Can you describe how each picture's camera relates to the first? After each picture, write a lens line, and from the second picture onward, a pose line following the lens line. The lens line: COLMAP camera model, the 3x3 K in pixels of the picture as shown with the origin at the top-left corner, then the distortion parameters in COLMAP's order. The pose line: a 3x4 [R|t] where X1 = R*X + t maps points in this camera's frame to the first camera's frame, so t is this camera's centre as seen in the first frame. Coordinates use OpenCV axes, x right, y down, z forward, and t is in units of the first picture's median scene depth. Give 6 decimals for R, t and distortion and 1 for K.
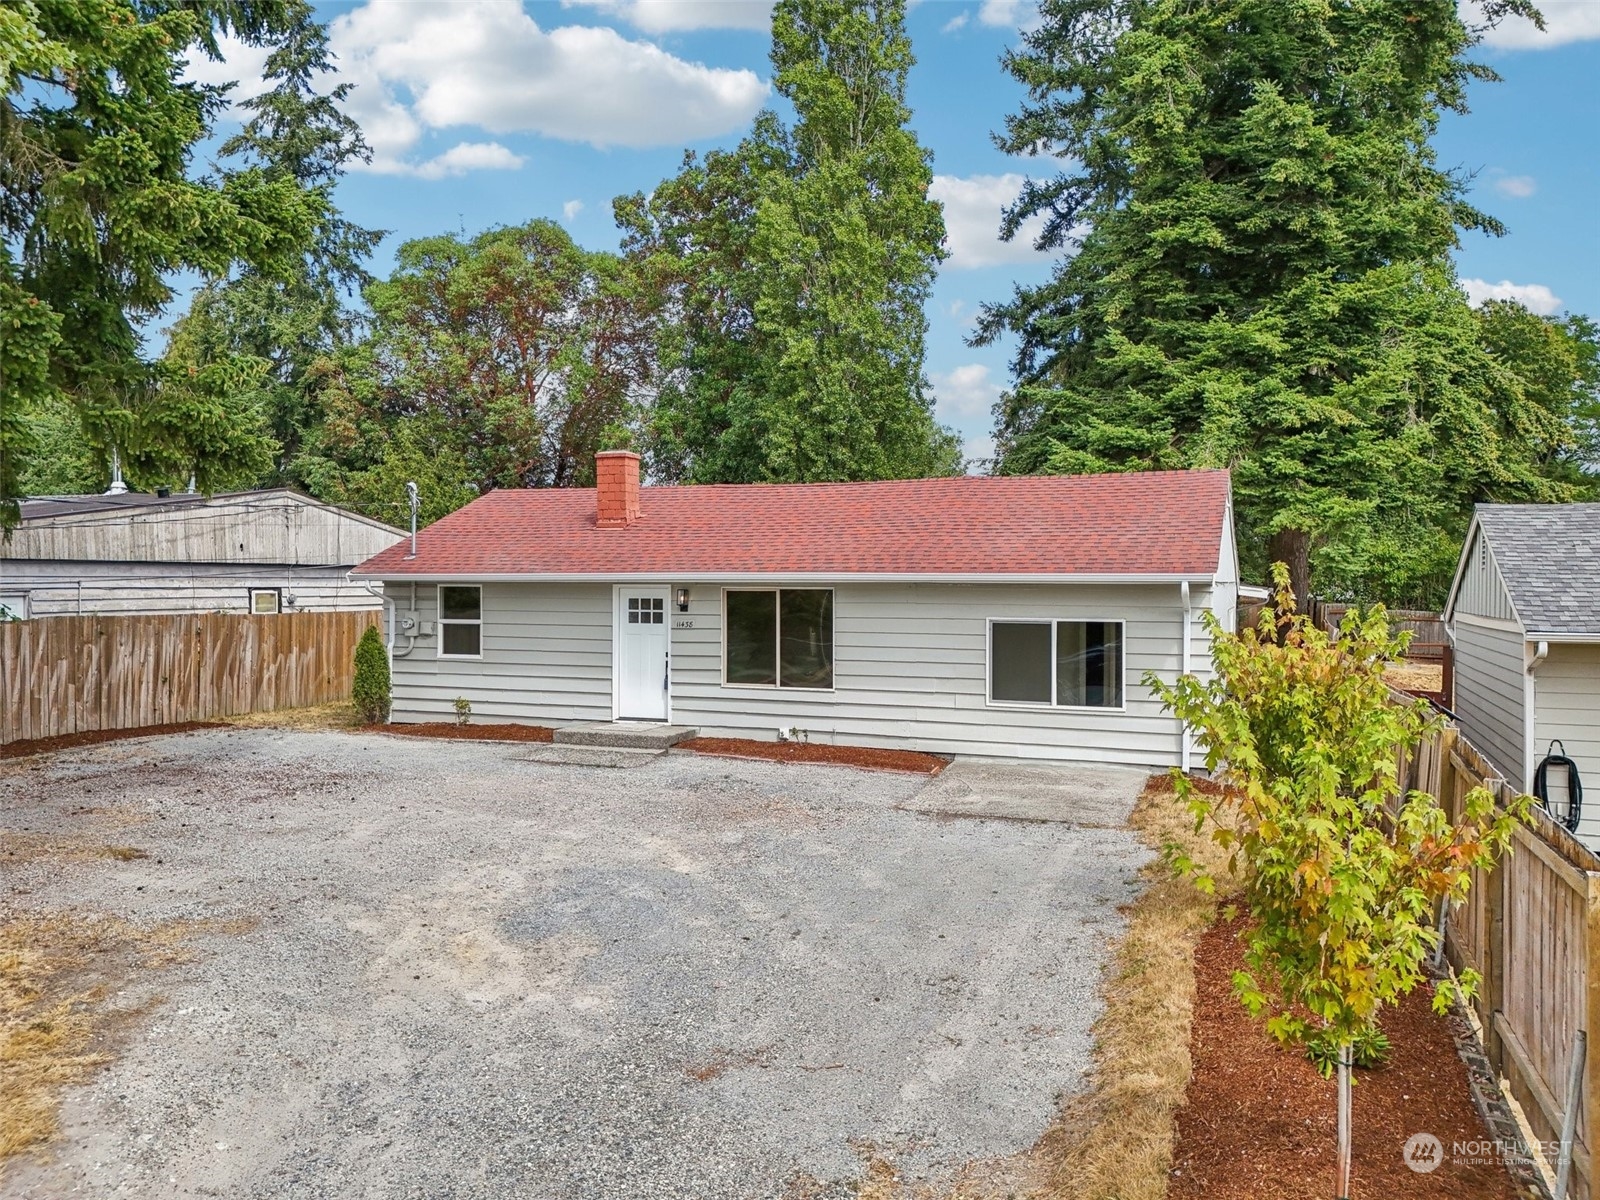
lens RADIAL K [[1195.8, 0, 800.0], [0, 1195.8, 600.0], [0, 0, 1]] dist [0.081433, -0.083210]
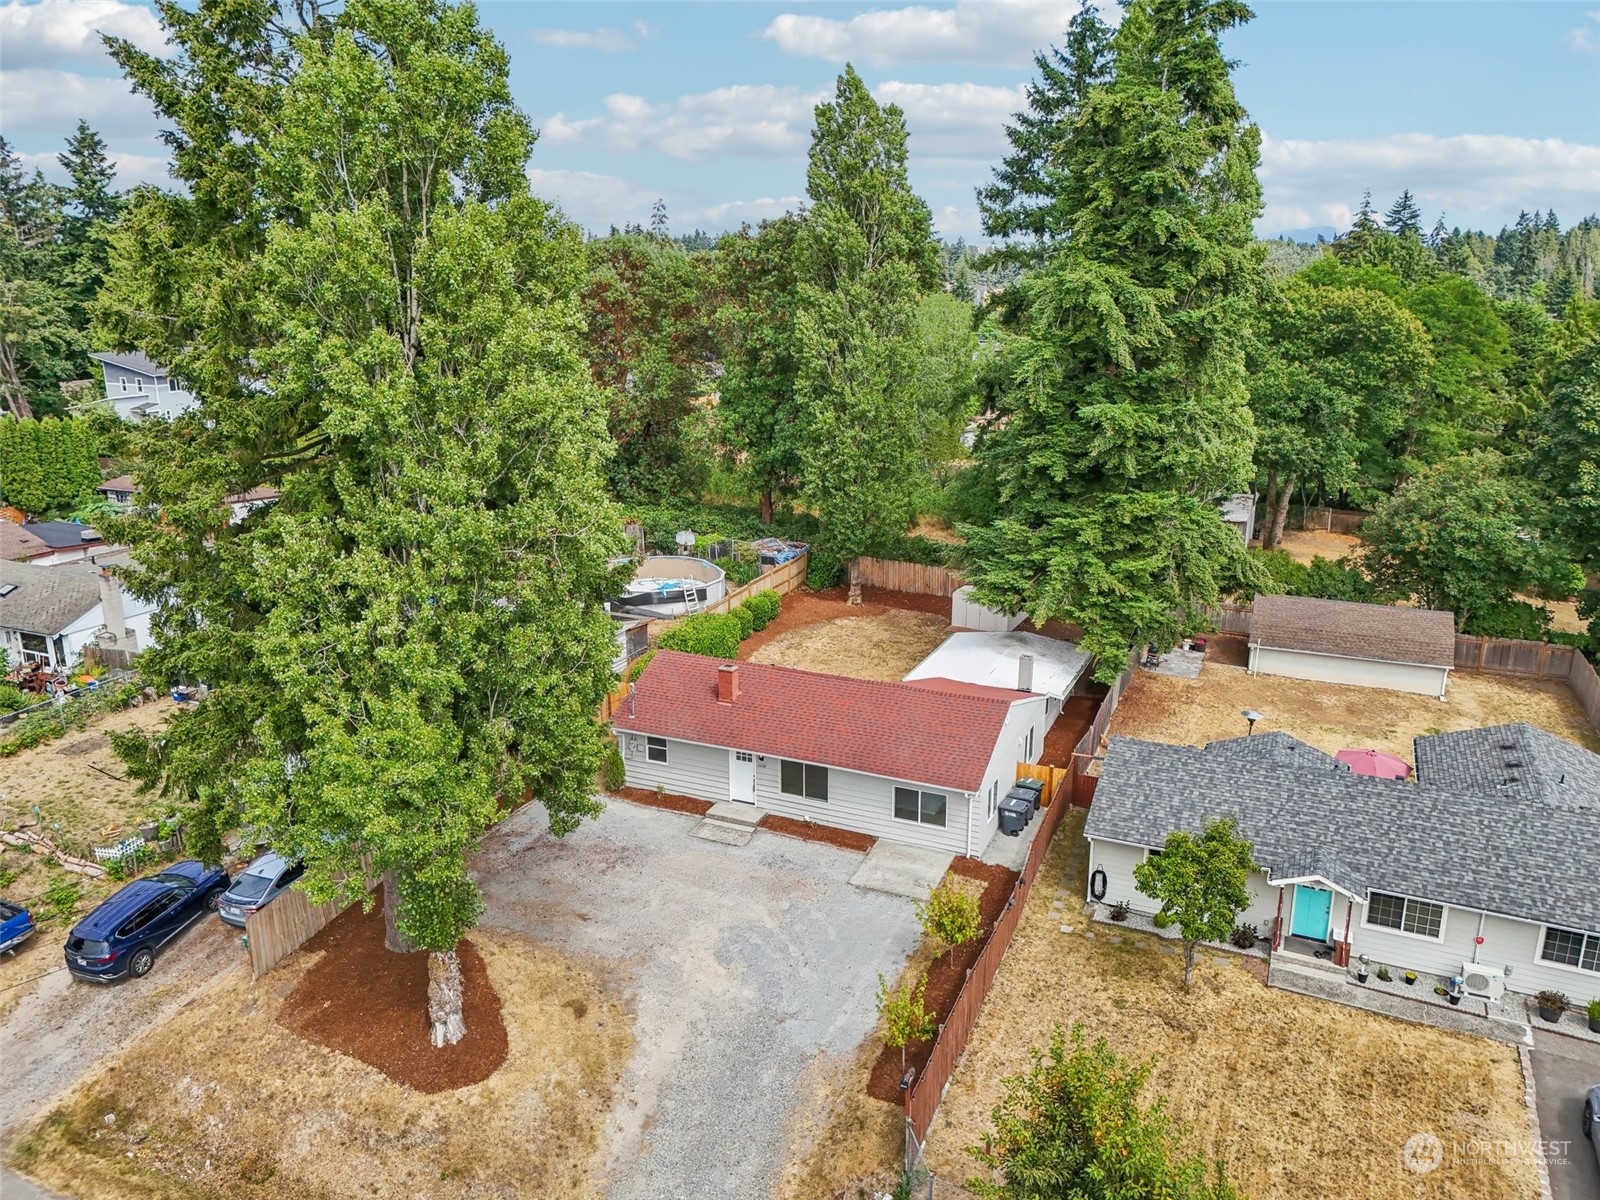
lens RADIAL K [[1195.8, 0, 800.0], [0, 1195.8, 600.0], [0, 0, 1]] dist [0.081433, -0.083210]
pose [[0.999413, 0.010229, -0.032711, 0.018209], [-0.001507, 0.966616, 0.256226, -0.358560], [0.034240, -0.256027, 0.966063, -0.451395]]
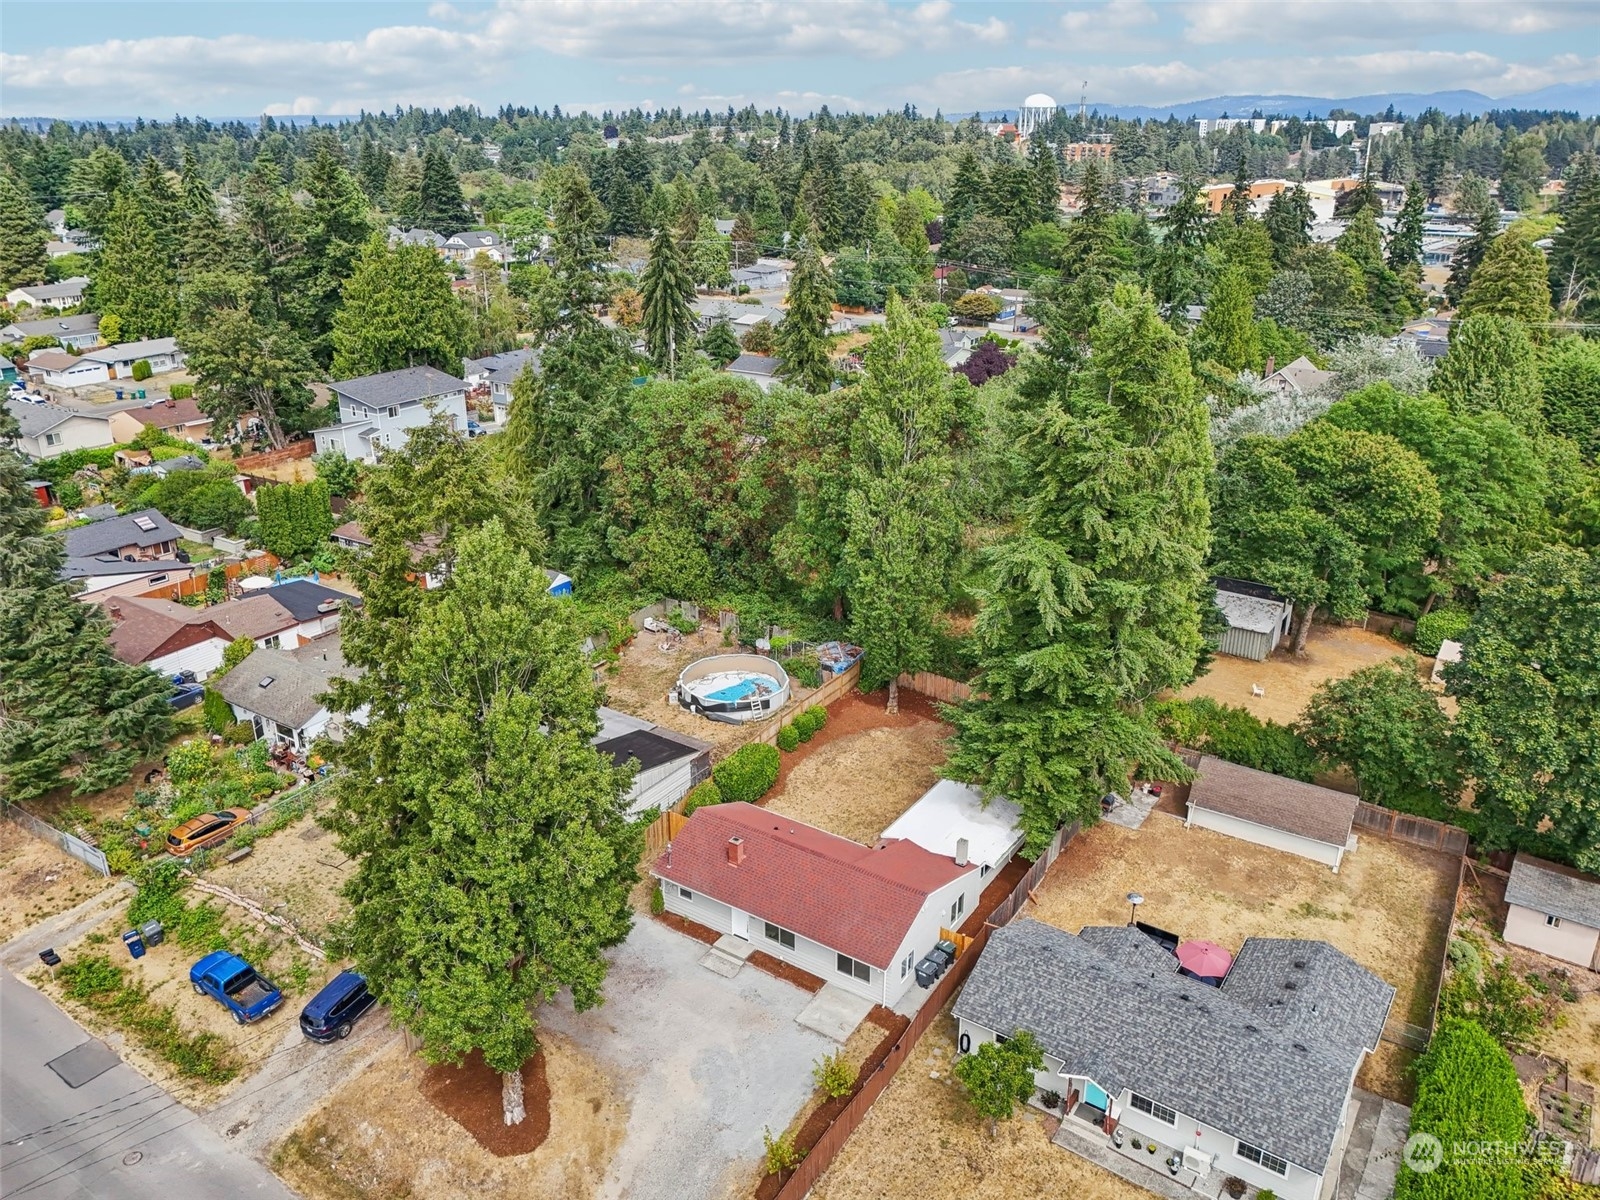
lens RADIAL K [[1195.8, 0, 800.0], [0, 1195.8, 600.0], [0, 0, 1]] dist [0.081433, -0.083210]
pose [[0.979530, 0.076198, -0.186321, 0.233037], [-0.004995, 0.934506, 0.355913, -0.797575], [0.201238, -0.347697, 0.915757, -0.667968]]
